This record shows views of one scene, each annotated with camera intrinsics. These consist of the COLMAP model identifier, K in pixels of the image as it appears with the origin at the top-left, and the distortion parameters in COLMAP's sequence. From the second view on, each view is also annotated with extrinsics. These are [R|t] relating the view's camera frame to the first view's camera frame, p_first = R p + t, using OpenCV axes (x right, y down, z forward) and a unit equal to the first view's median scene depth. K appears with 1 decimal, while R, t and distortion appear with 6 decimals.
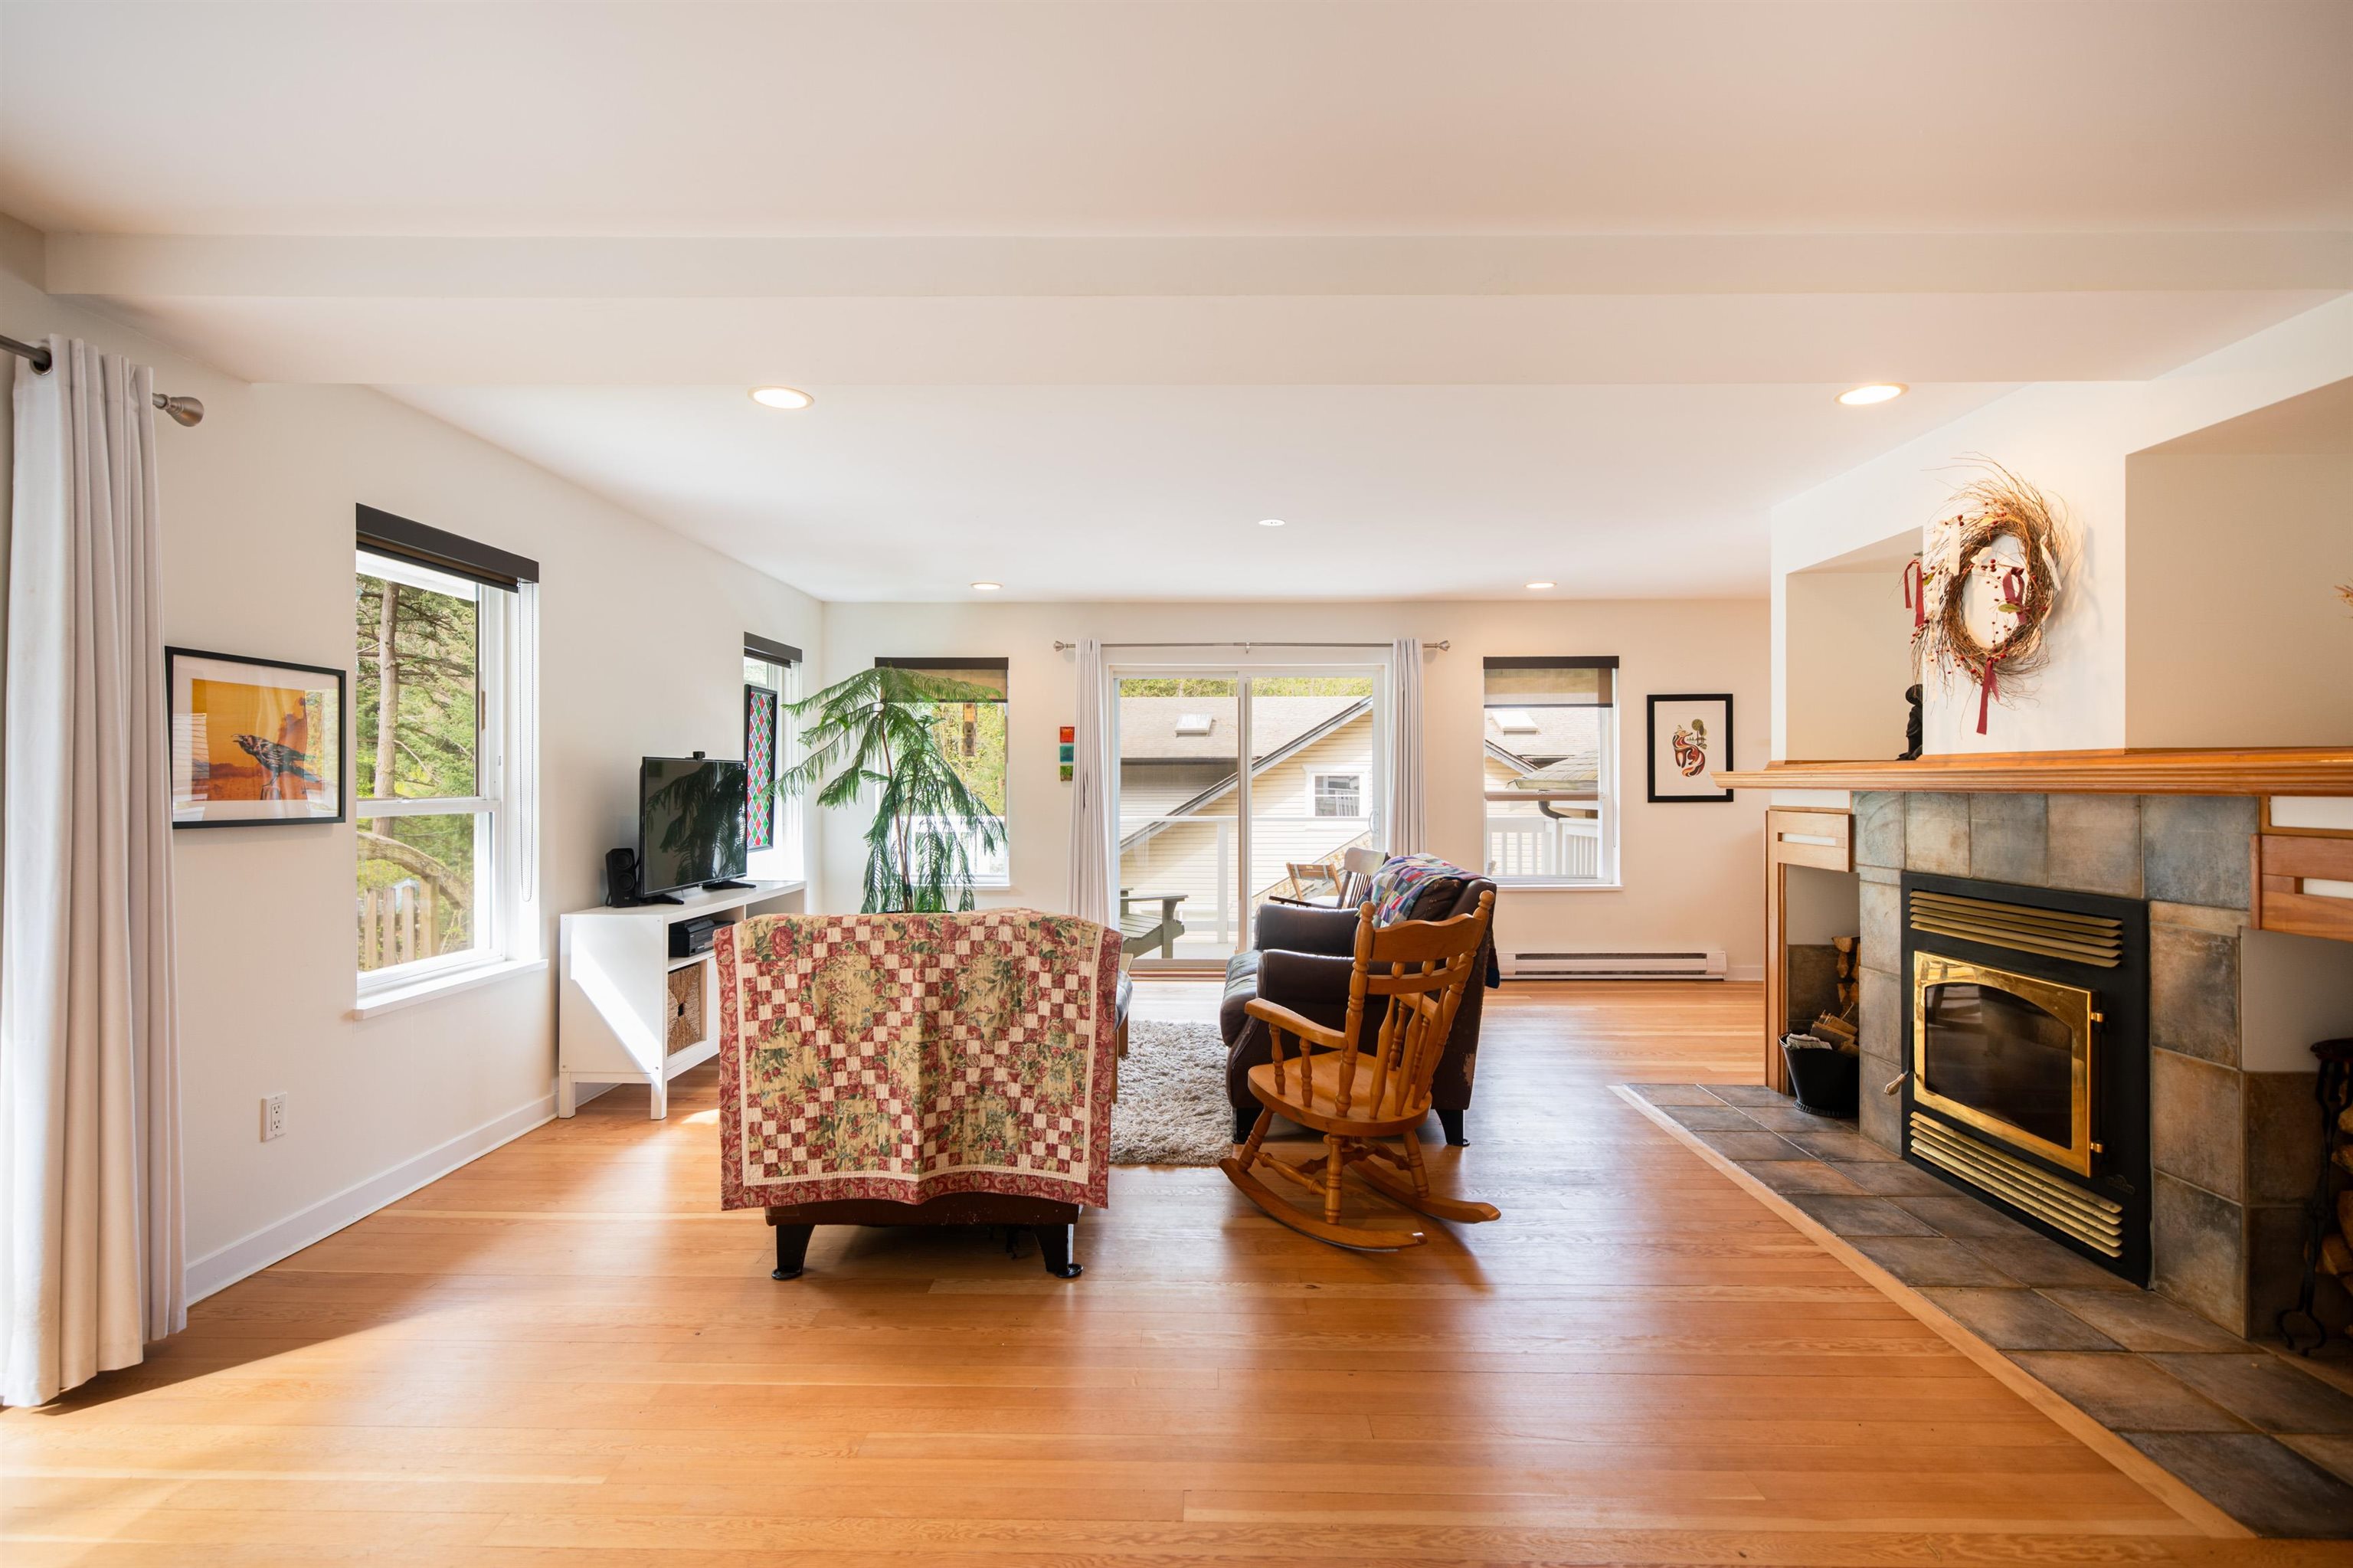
lens RADIAL K [[1075.3, 0, 1176.5], [0, 1075.3, 784.0], [0, 0, 1]] dist [0.003539, 0.000574]
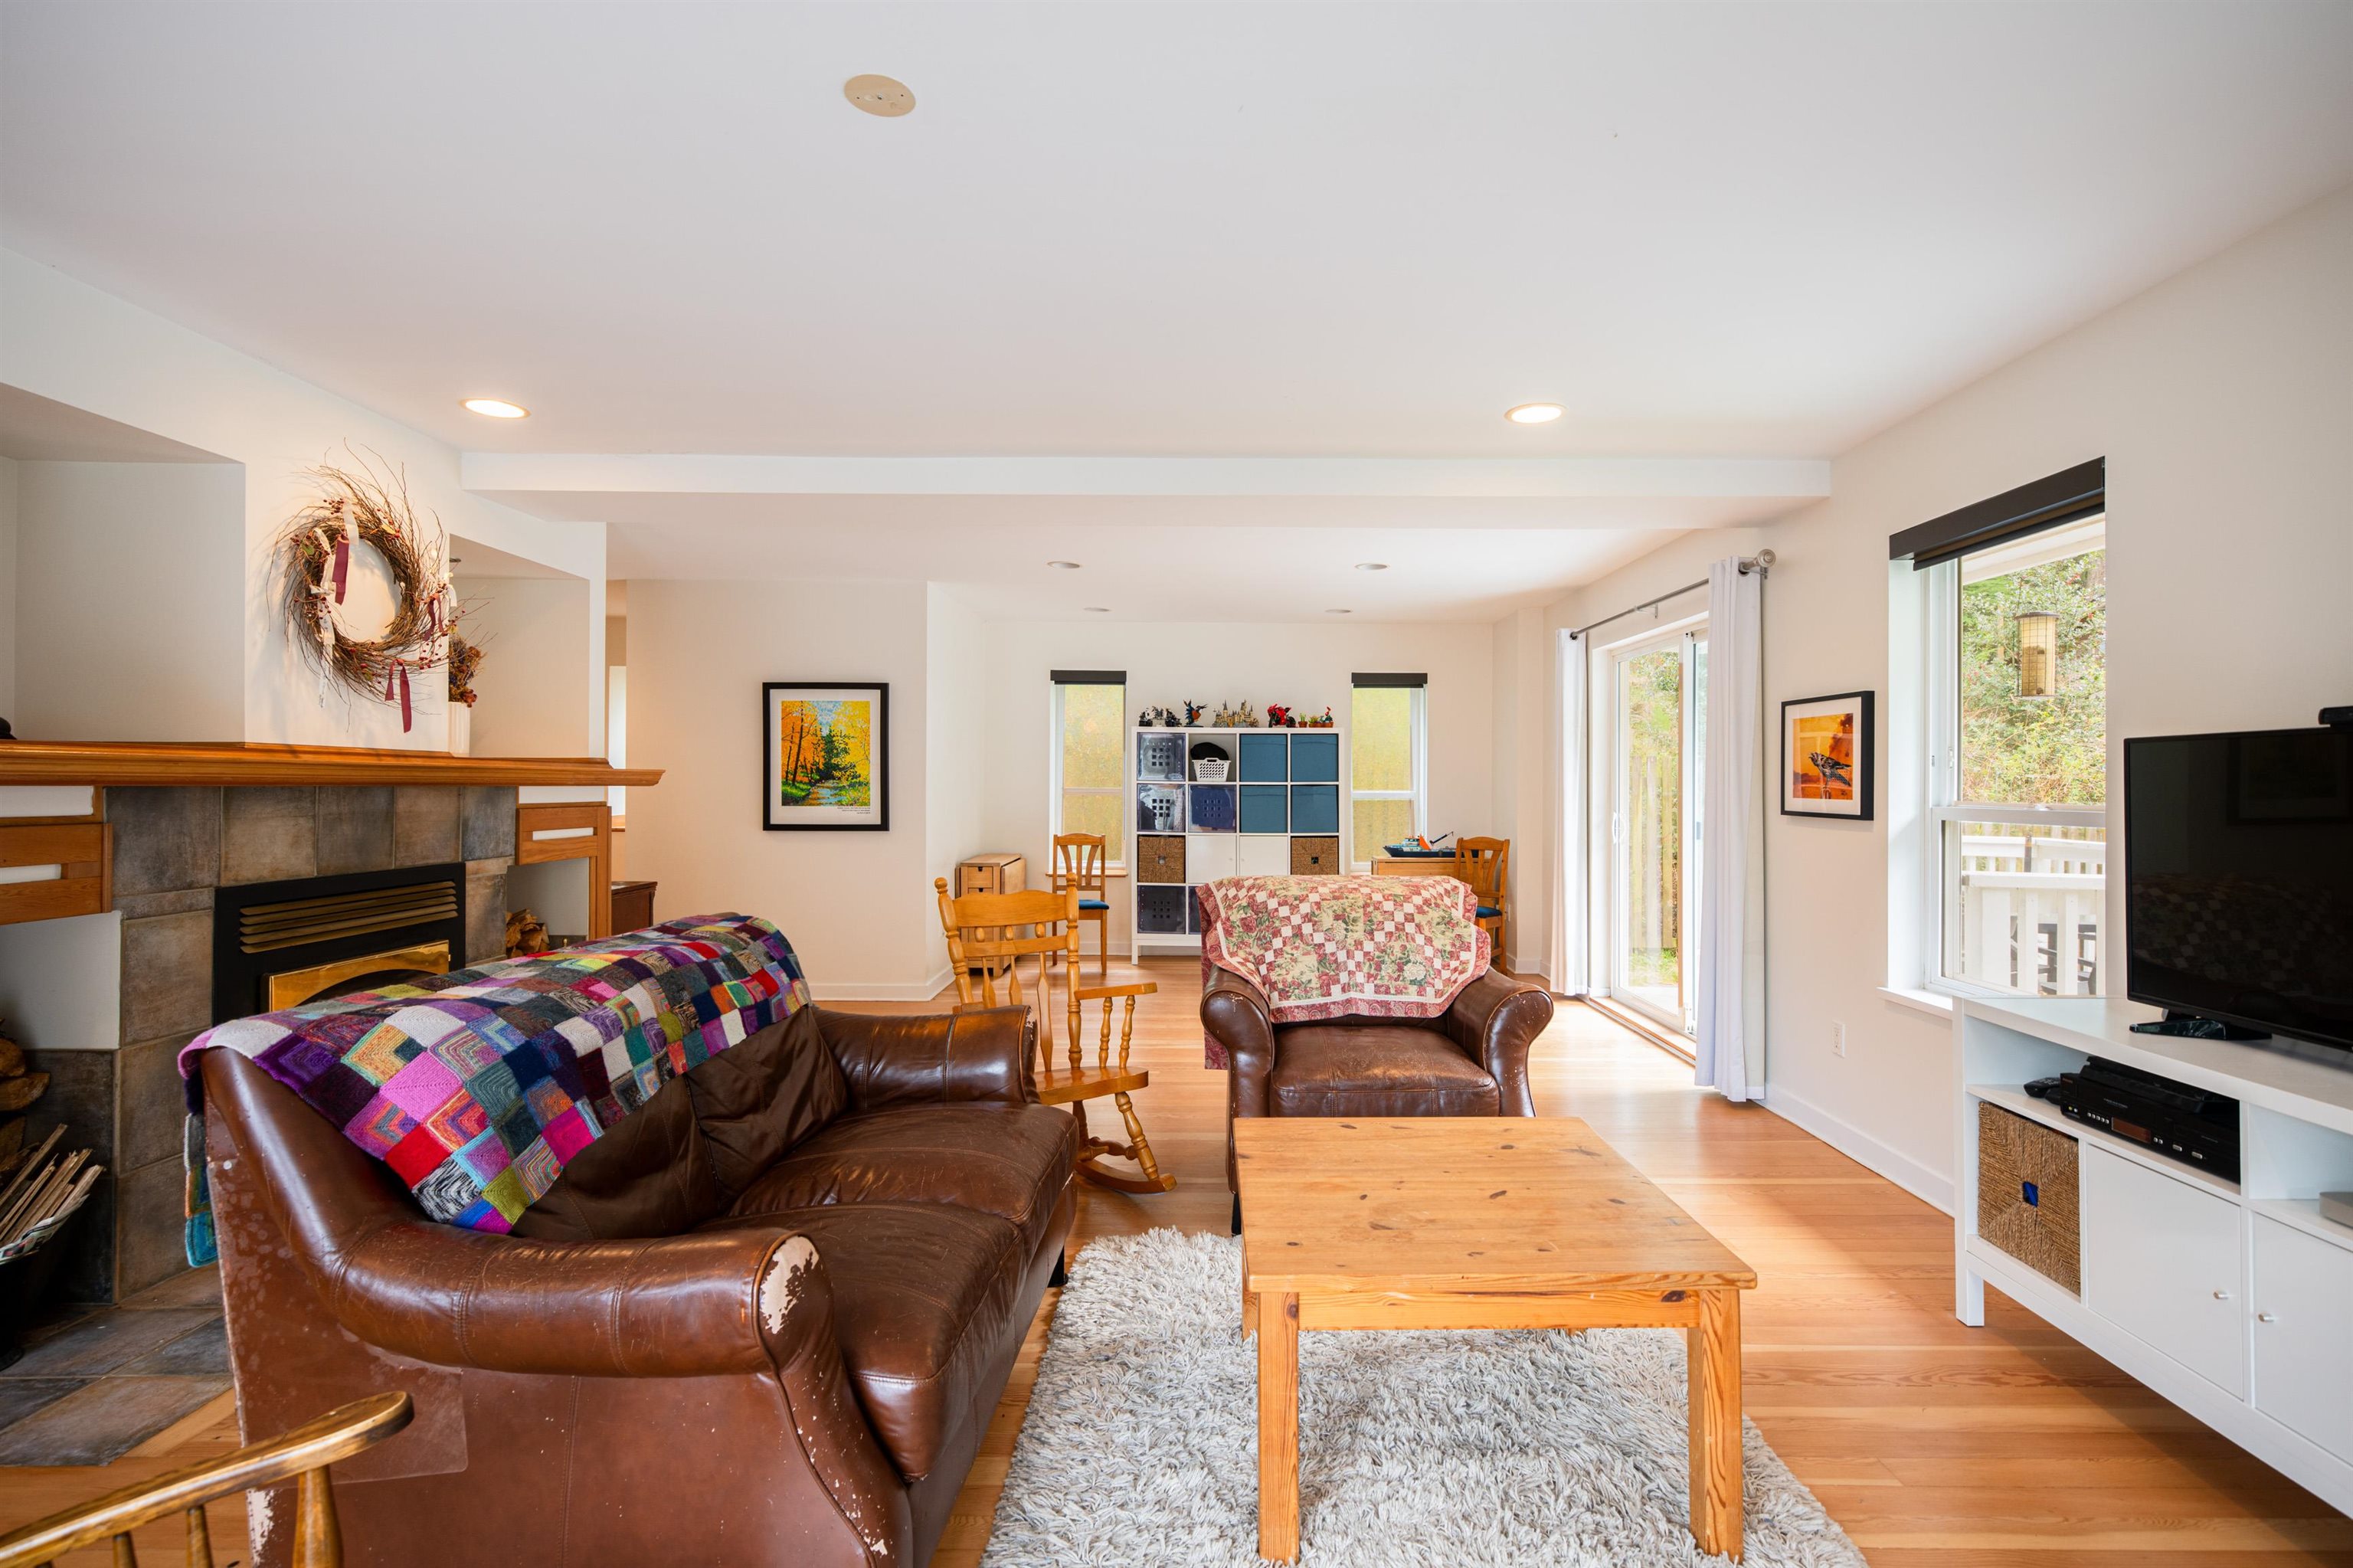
lens RADIAL K [[1075.3, 0, 1176.5], [0, 1075.3, 784.0], [0, 0, 1]] dist [0.003539, 0.000574]
pose [[-0.999943, -0.006568, -0.008452, -0.010910], [-0.006576, 0.999978, 0.000946, -0.000120], [0.008446, 0.001001, -0.999964, 2.317273]]
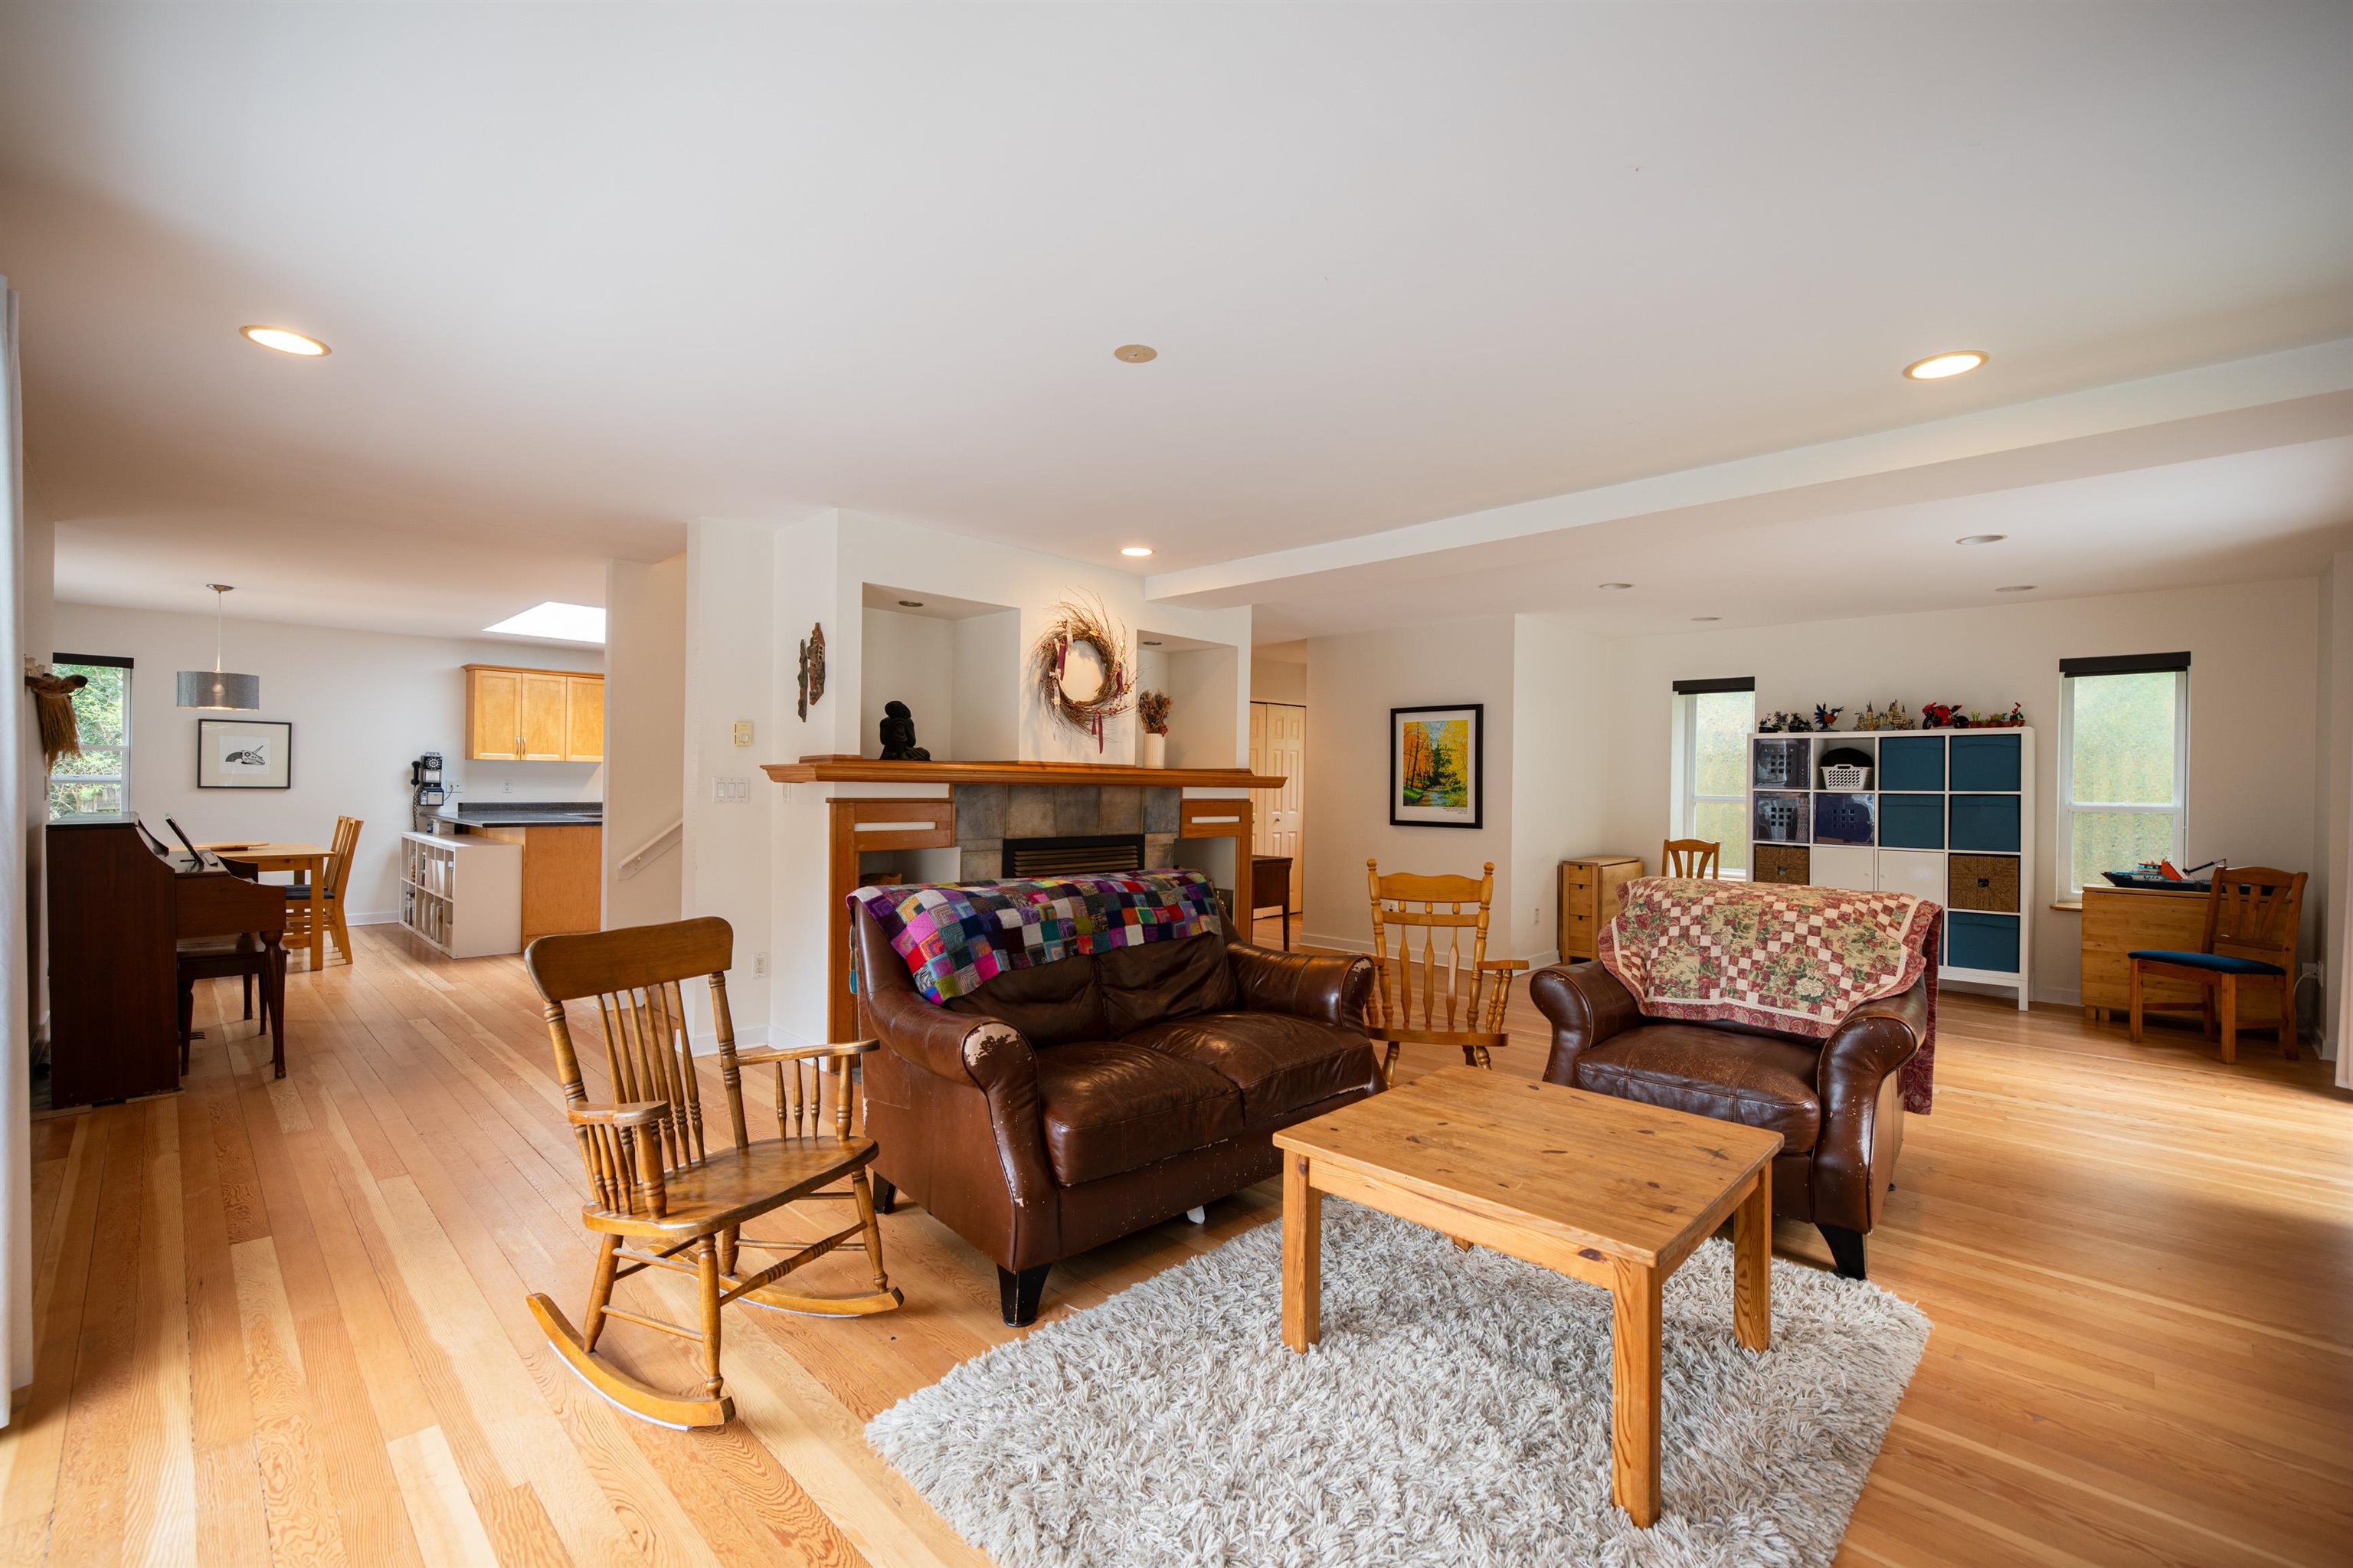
lens RADIAL K [[963.6, 0, 1176.5], [0, 963.6, 784.0], [0, 0, 1]] dist [-0.000419, -0.000109]
pose [[-0.729634, -0.010187, 0.683762, -0.487868], [-0.013924, 0.999903, 0.000039, 0.003536], [-0.683696, -0.009492, -0.729705, 2.318421]]
